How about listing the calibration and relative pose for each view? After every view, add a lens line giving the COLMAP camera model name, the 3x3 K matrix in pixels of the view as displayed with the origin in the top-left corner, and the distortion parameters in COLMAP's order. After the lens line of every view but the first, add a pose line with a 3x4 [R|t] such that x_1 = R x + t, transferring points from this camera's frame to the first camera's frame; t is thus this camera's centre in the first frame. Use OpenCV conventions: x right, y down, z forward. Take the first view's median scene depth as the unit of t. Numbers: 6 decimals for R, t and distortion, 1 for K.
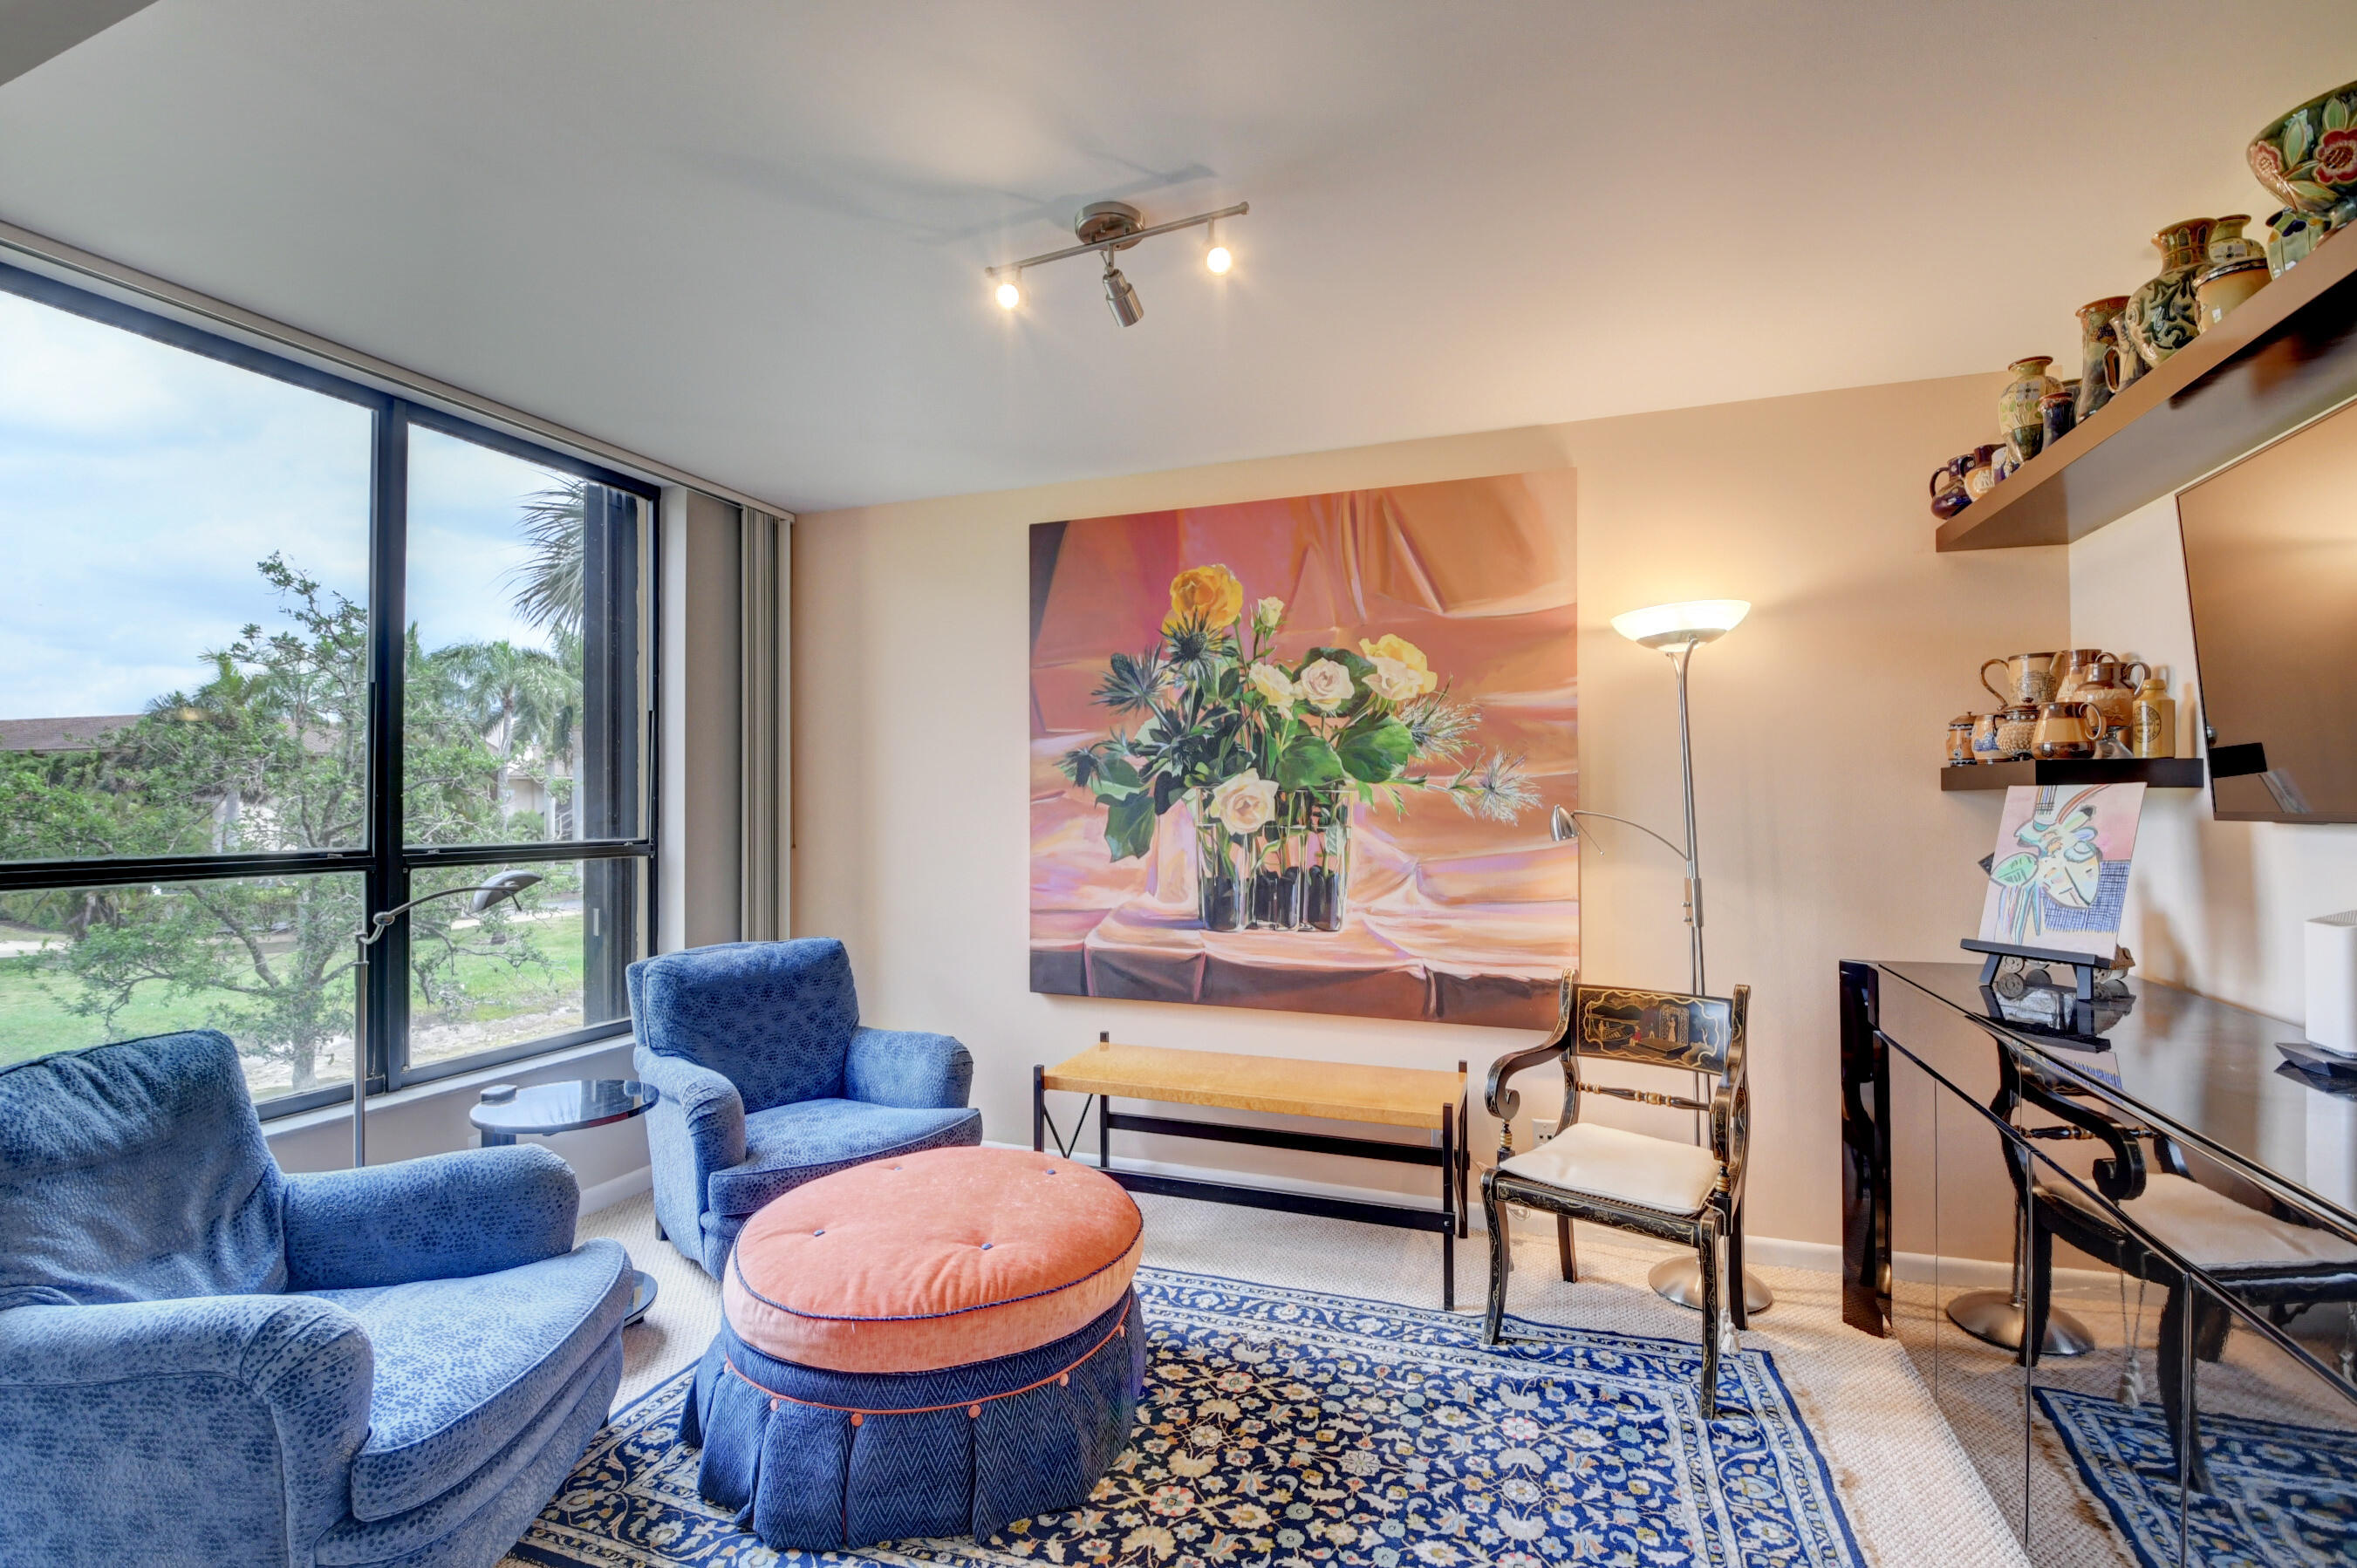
lens RADIAL K [[1038.4, 0, 1168.2], [0, 1038.4, 787.9], [0, 0, 1]] dist [0.071746, -0.064326]
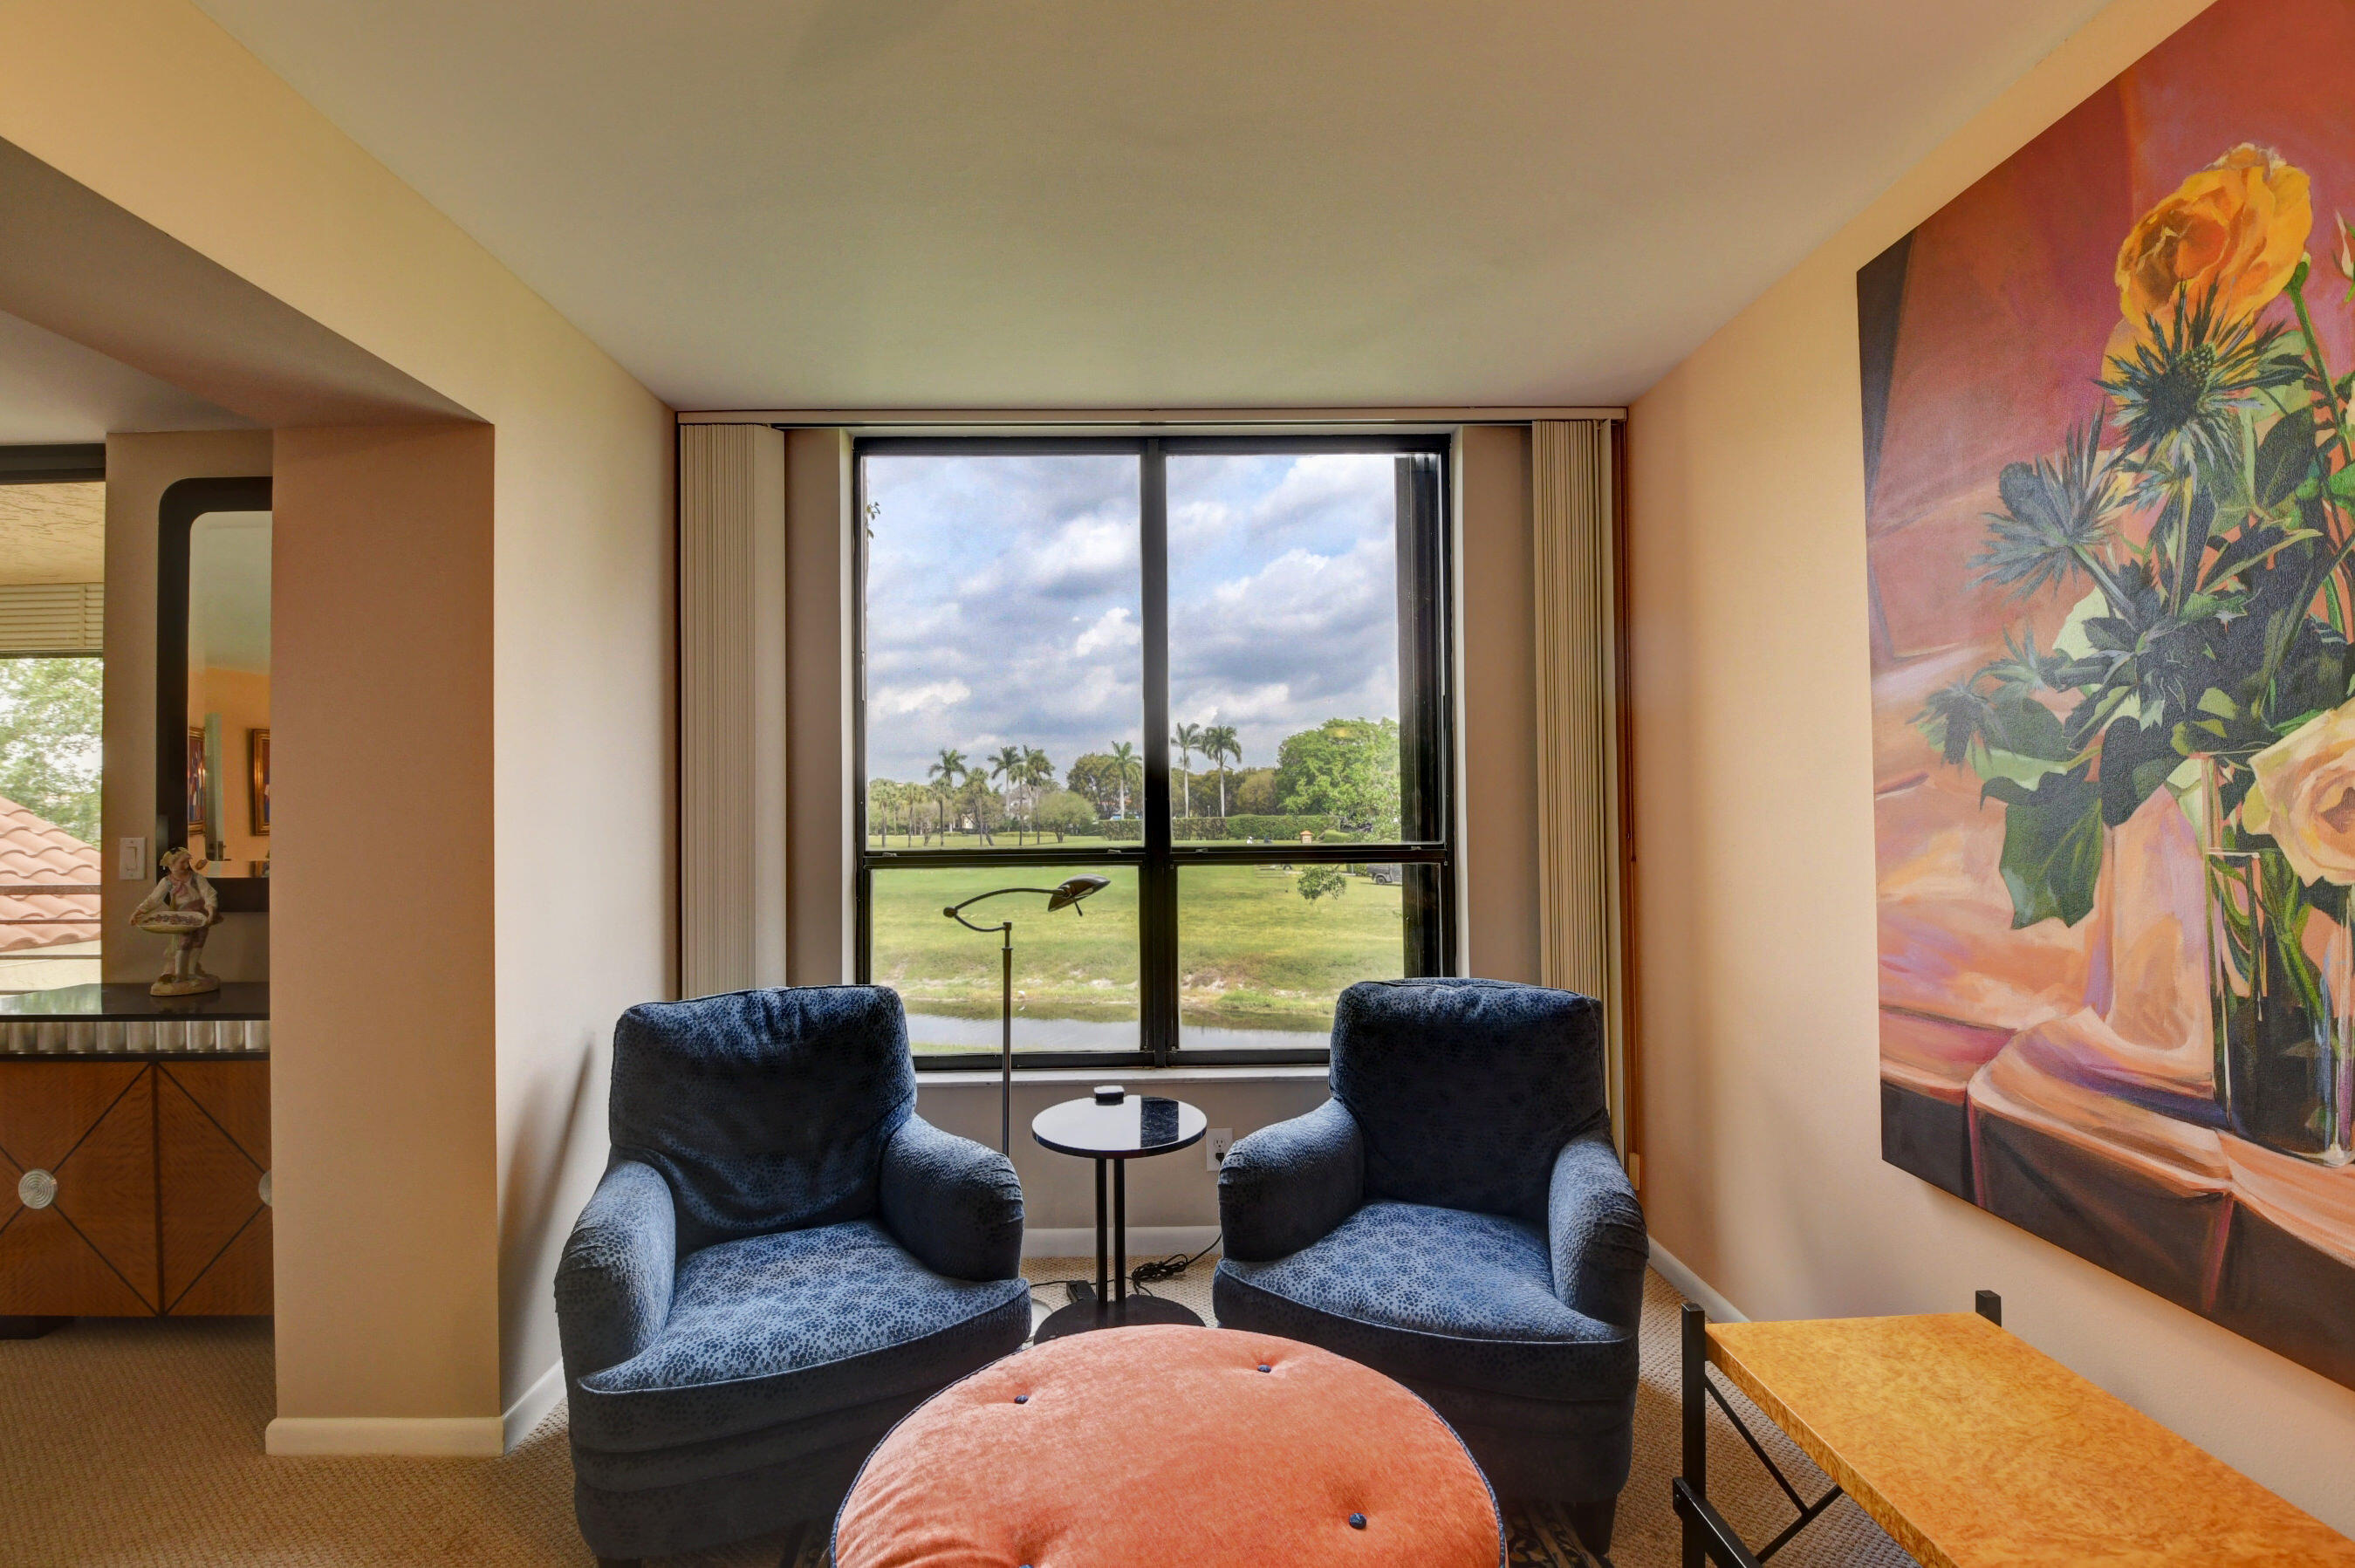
lens RADIAL K [[1038.4, 0, 1185.0], [0, 1038.4, 787.2], [0, 0, 1]] dist [0.000015, -0.015082]
pose [[0.380068, -0.019024, -0.924763, 0.235952], [0.024507, 0.999645, -0.010493, 0.006449], [0.924634, -0.018675, 0.380399, 0.521652]]
